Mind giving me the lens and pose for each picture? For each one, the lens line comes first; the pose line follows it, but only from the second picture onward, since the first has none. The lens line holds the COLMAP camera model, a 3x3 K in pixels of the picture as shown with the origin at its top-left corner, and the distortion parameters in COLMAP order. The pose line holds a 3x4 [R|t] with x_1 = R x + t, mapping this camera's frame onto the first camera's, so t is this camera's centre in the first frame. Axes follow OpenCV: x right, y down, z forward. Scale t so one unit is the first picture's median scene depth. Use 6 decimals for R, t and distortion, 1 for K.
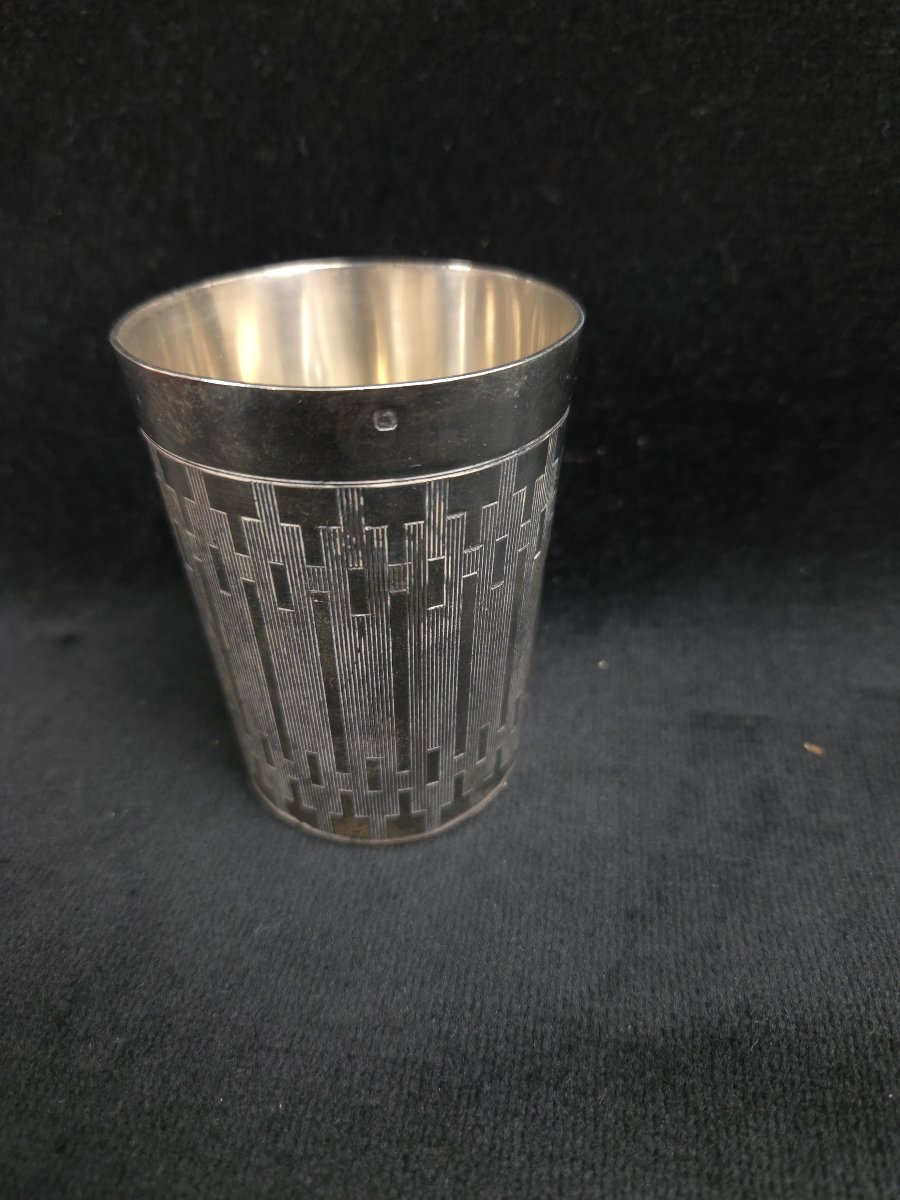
lens RADIAL K [[827.7, 0, 456.9], [0, 827.7, 598.7], [0, 0, 1]] dist [0.005870, -0.060441]
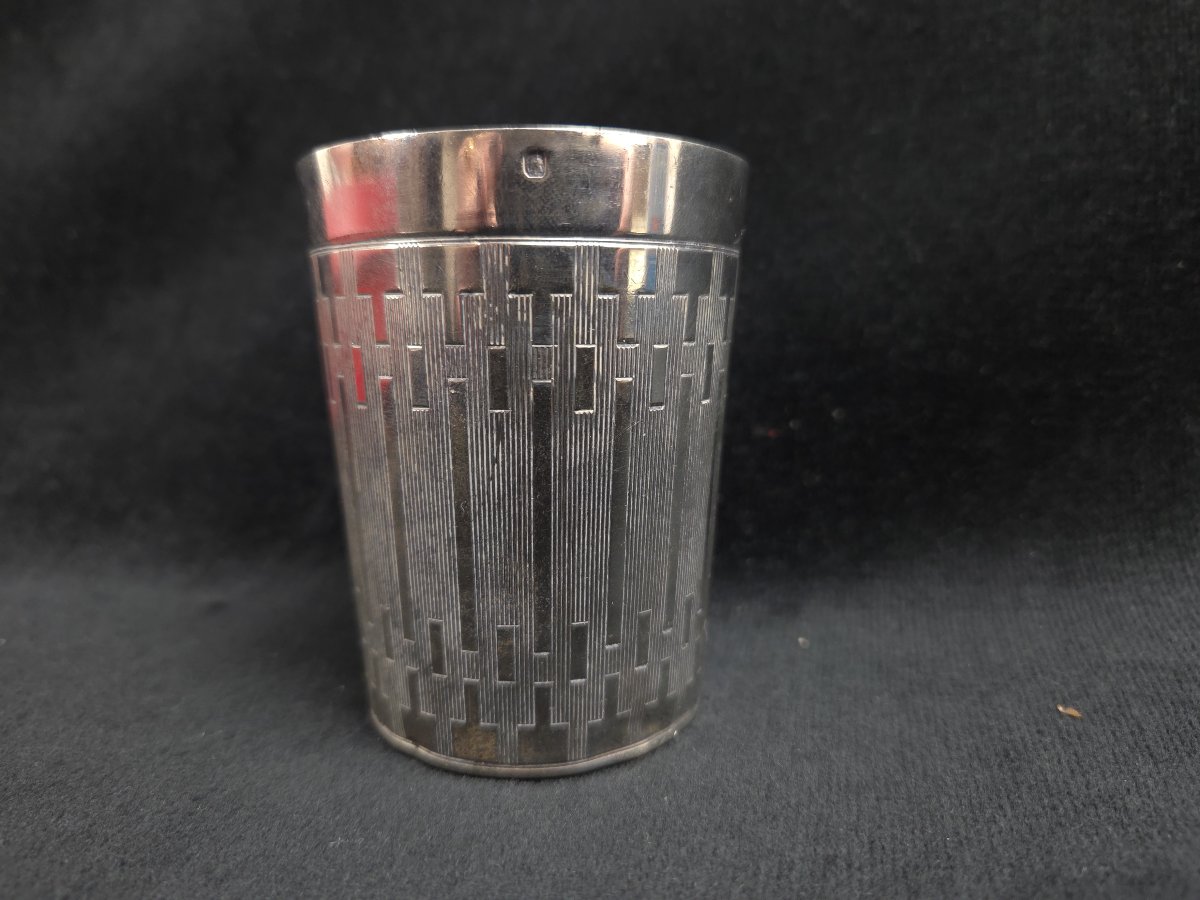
lens RADIAL K [[840.8, 0, 603.3], [0, 840.8, 451.6], [0, 0, 1]] dist [-0.005841, -0.049961]
pose [[0.994829, 0.020318, -0.099506, 0.083516], [-0.059334, 0.911461, -0.407086, 0.405473], [0.082425, 0.410885, 0.907954, 0.187276]]
